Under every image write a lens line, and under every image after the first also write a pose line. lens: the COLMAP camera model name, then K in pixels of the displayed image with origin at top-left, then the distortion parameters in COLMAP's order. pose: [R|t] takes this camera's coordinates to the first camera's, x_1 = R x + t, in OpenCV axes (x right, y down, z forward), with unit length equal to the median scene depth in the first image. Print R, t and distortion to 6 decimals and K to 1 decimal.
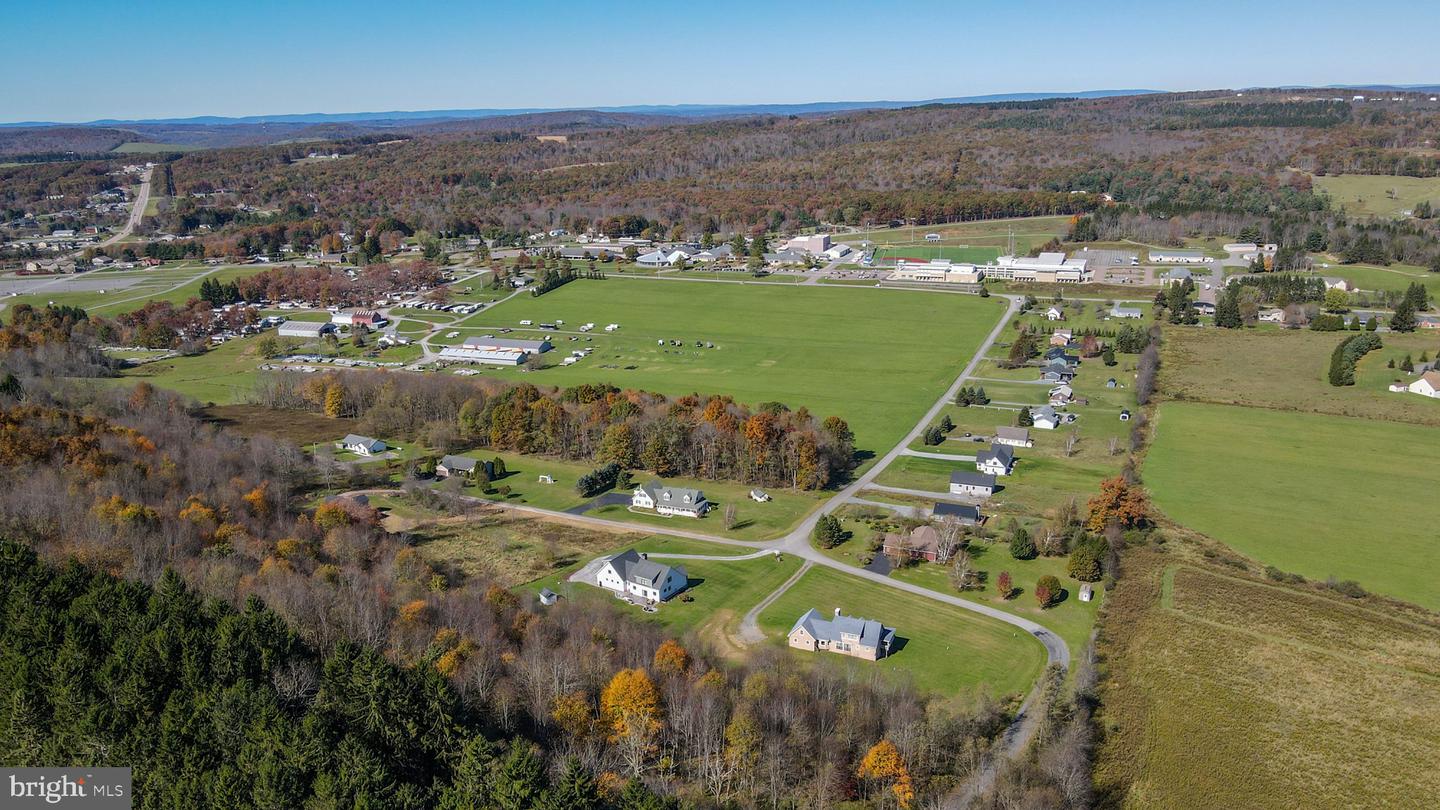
lens RADIAL K [[1068.0, 0, 707.8], [0, 1068.0, 410.0], [0, 0, 1]] dist [-0.004672, 0.025569]
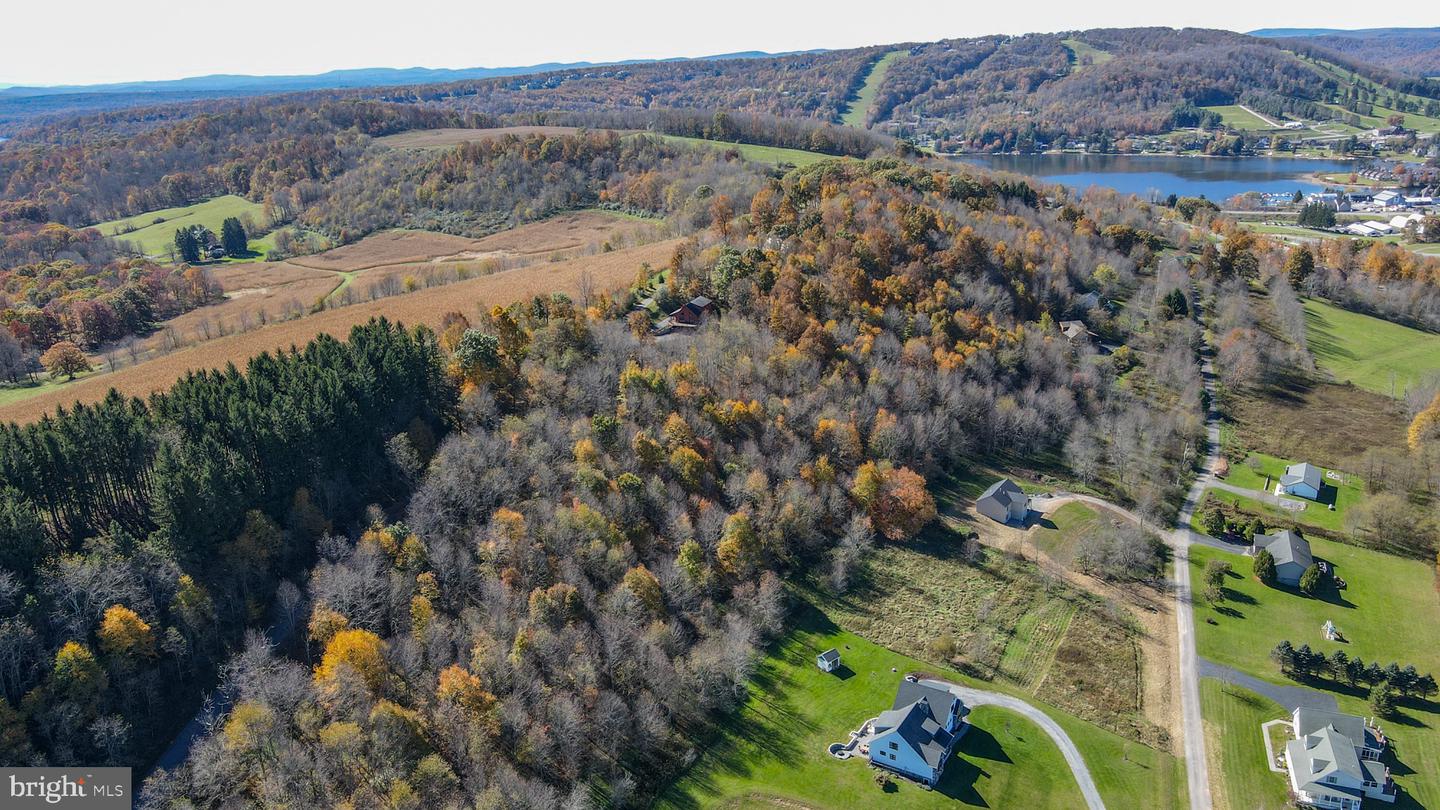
lens RADIAL K [[1068.0, 0, 709.1], [0, 1068.0, 413.3], [0, 0, 1]] dist [-0.004672, 0.025569]
pose [[0.038677, 0.342371, -0.938768, 0.196049], [-0.242587, 0.914584, 0.323556, -0.085473], [0.969358, 0.215218, 0.118428, 0.276494]]
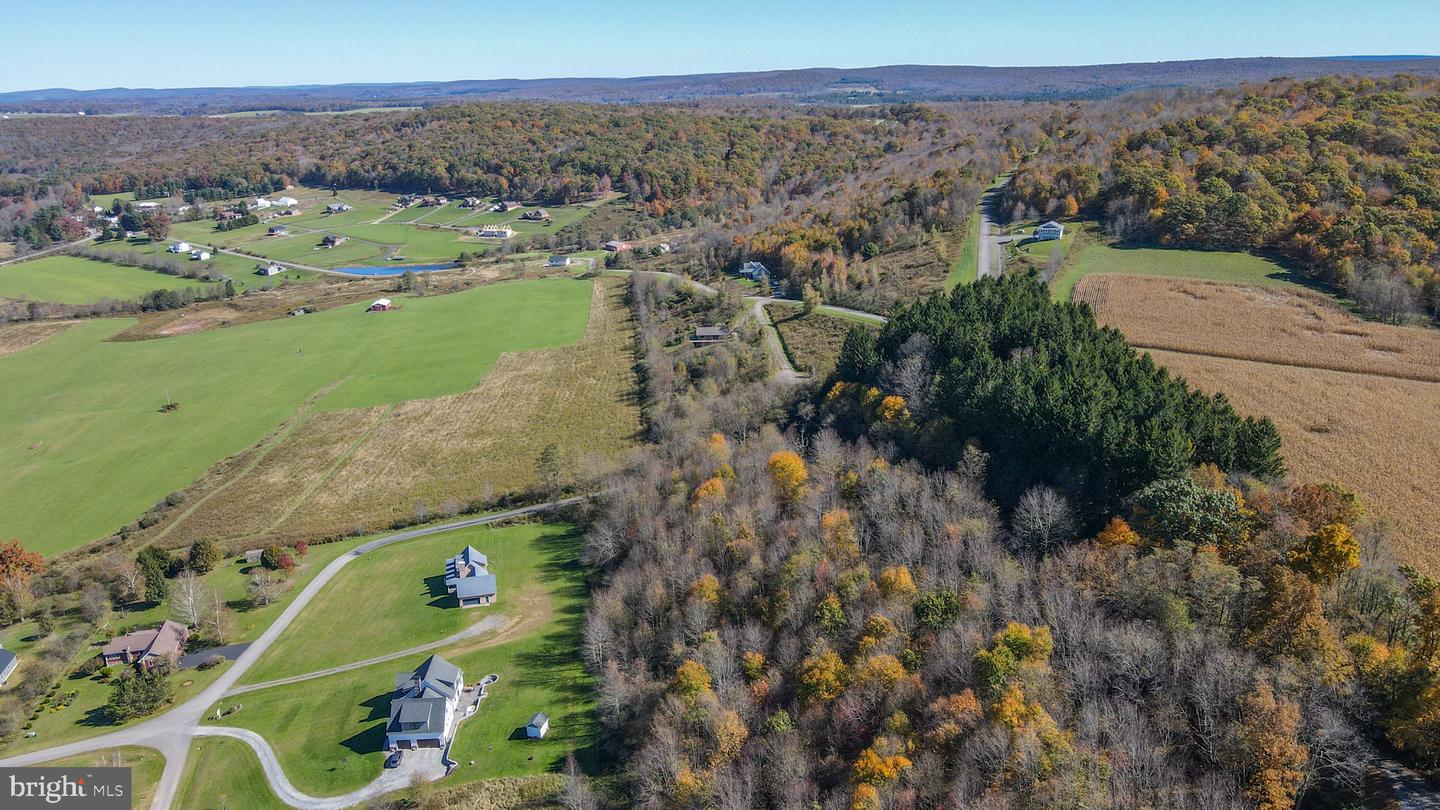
lens RADIAL K [[1068.0, 0, 706.1], [0, 1068.0, 409.7], [0, 0, 1]] dist [-0.004672, 0.025569]
pose [[-0.590335, -0.207073, 0.780144, -0.274595], [0.265862, 0.862714, 0.430166, -0.112808], [-0.762117, 0.461353, -0.454238, 0.410907]]
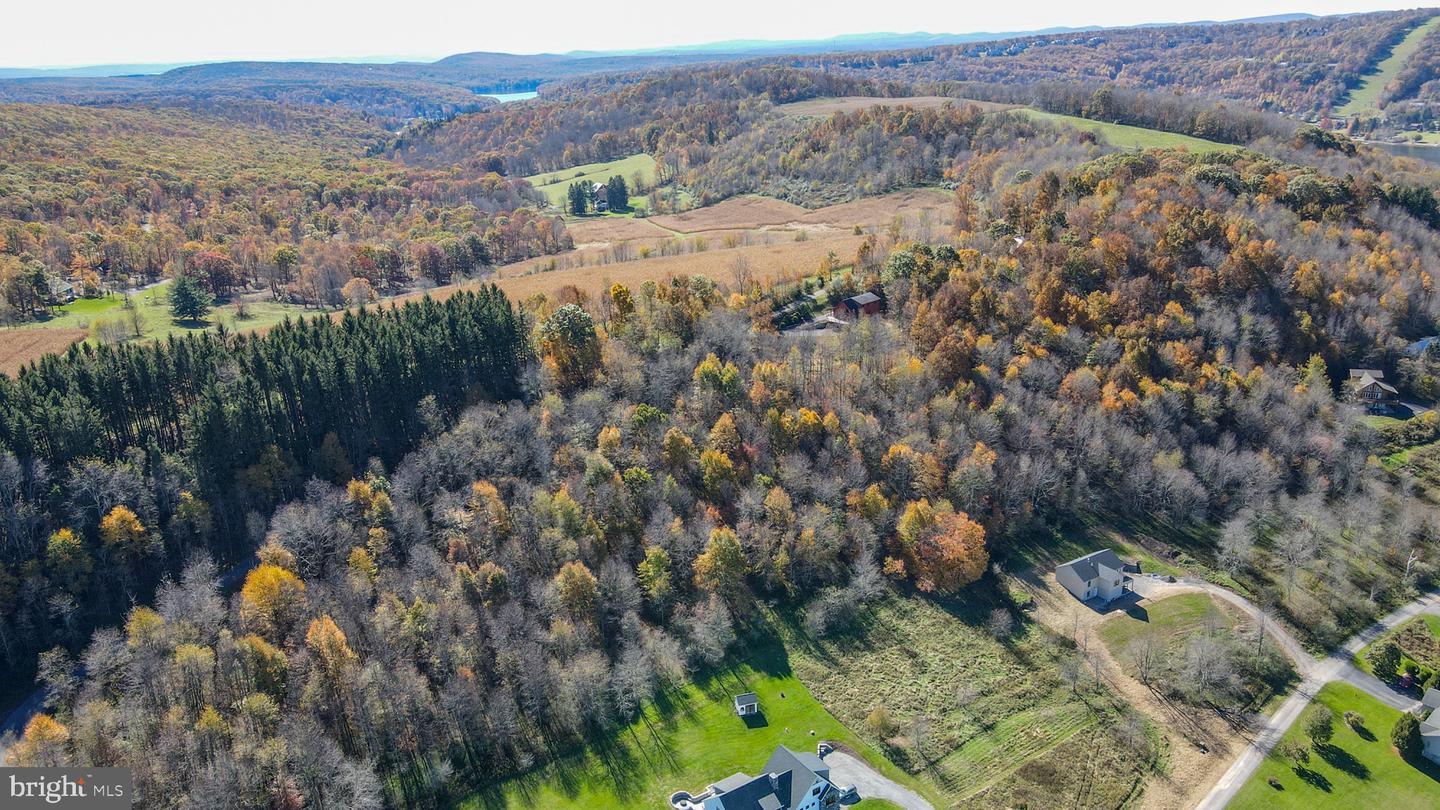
lens RADIAL K [[1068.0, 0, 706.3], [0, 1068.0, 418.2], [0, 0, 1]] dist [-0.004672, 0.025569]
pose [[-0.395756, 0.346227, -0.850591, 0.154502], [-0.208883, 0.867997, 0.450499, -0.118766], [0.894285, 0.355962, -0.271194, 0.395534]]
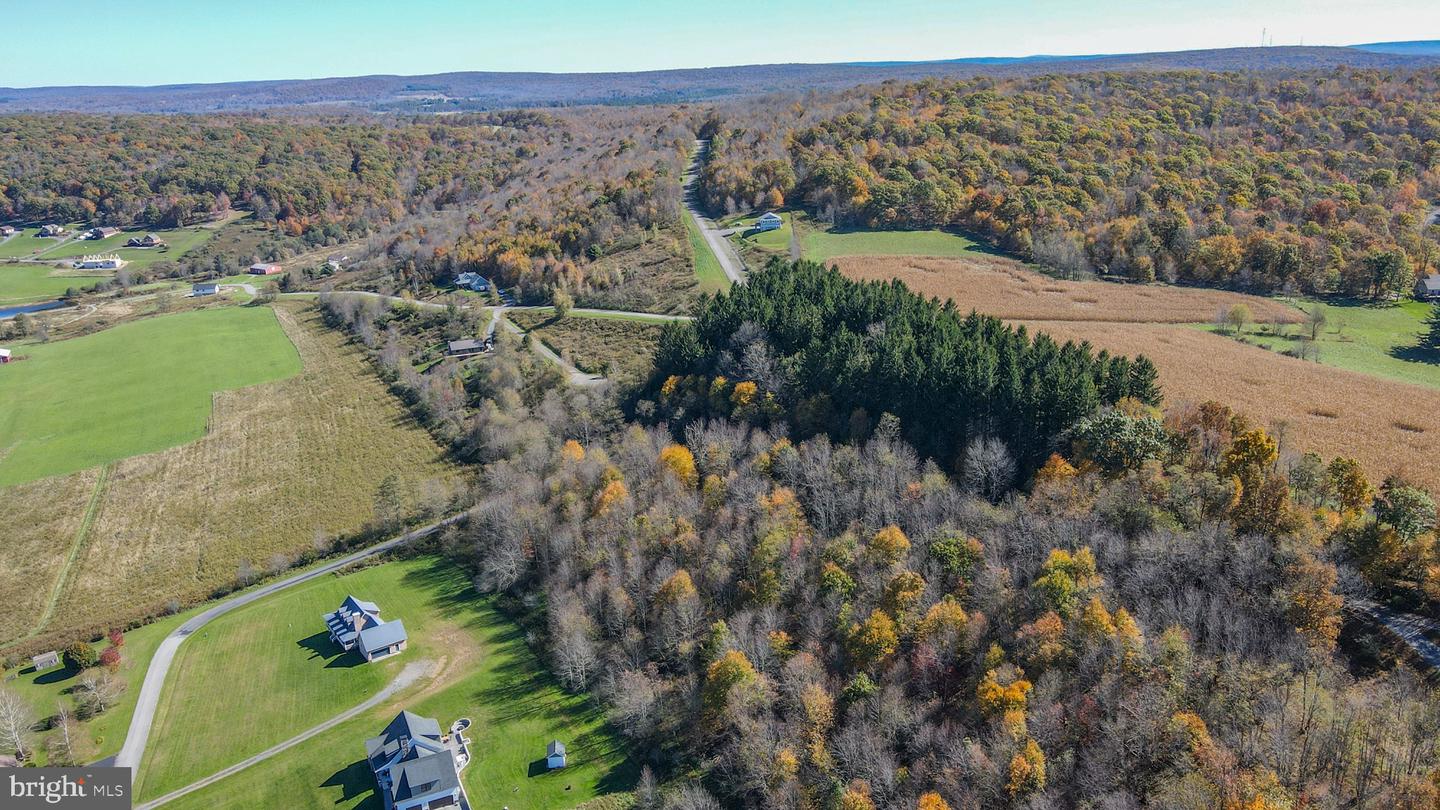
lens RADIAL K [[1068.0, 0, 708.8], [0, 1068.0, 410.7], [0, 0, 1]] dist [-0.004672, 0.025569]
pose [[-0.856380, -0.112468, 0.503949, -0.207259], [0.192535, 0.836047, 0.513766, -0.134715], [-0.479108, 0.537006, -0.694320, 0.475284]]
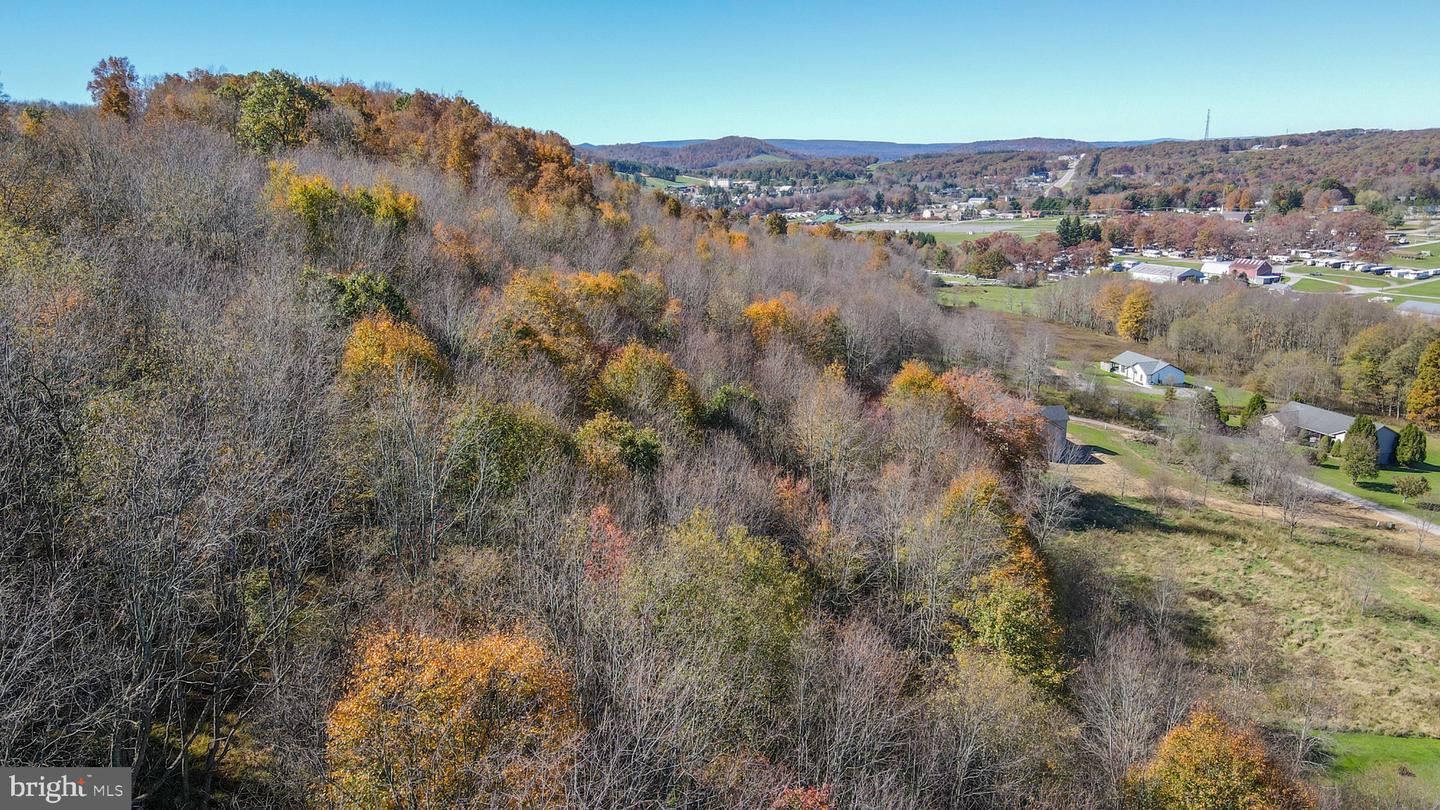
lens RADIAL K [[1068.0, 0, 708.2], [0, 1068.0, 407.2], [0, 0, 1]] dist [-0.004672, 0.025569]
pose [[0.683006, 0.181263, -0.707564, -0.041928], [-0.198531, 0.978318, 0.058984, 0.035924], [0.702914, 0.100187, 0.704183, 0.243386]]
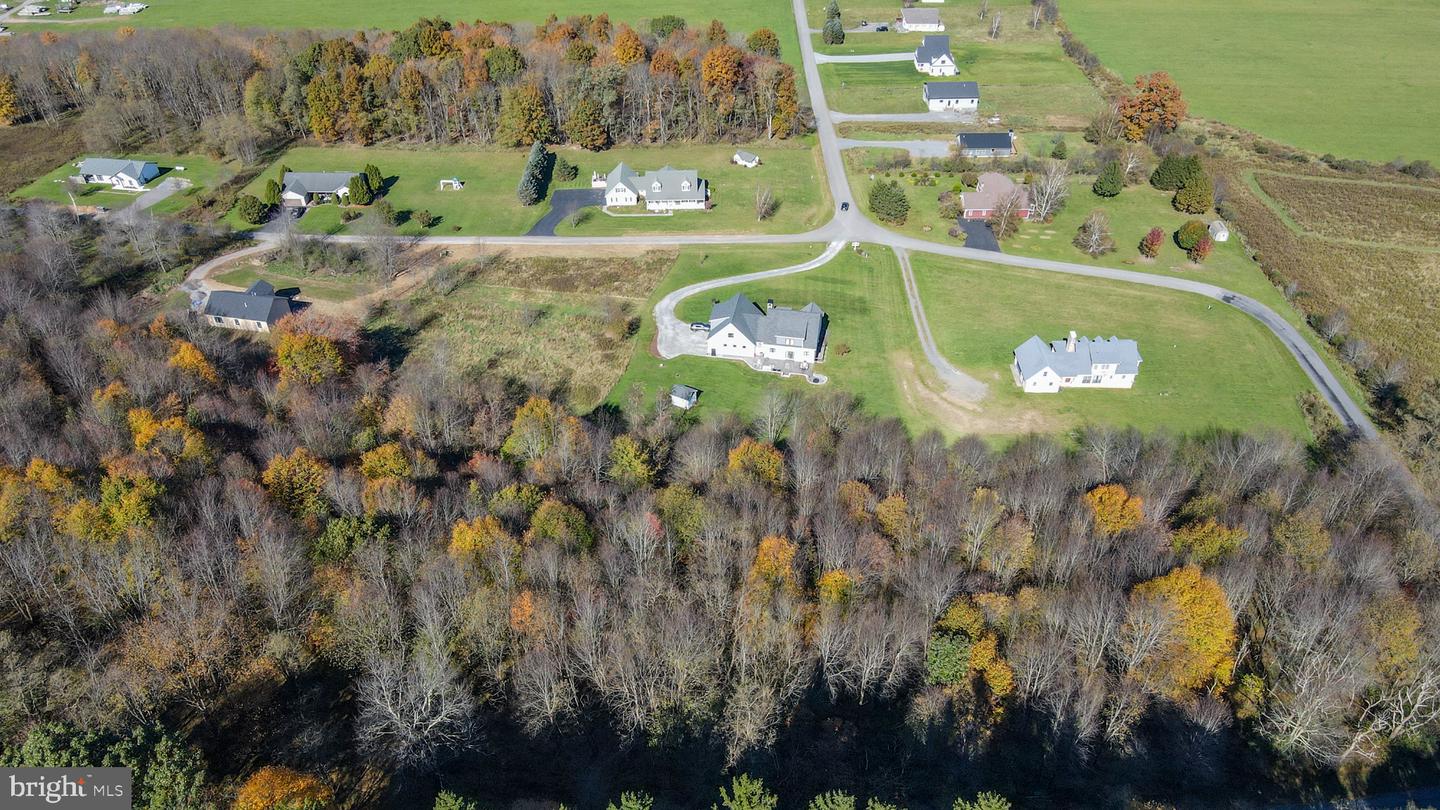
lens RADIAL K [[1068.0, 0, 715.0], [0, 1068.0, 412.0], [0, 0, 1]] dist [-0.004672, 0.025569]
pose [[0.919778, -0.246025, 0.305743, -0.124588], [0.104961, 0.904928, 0.412419, -0.037150], [-0.378141, -0.347243, 0.858156, 0.136986]]
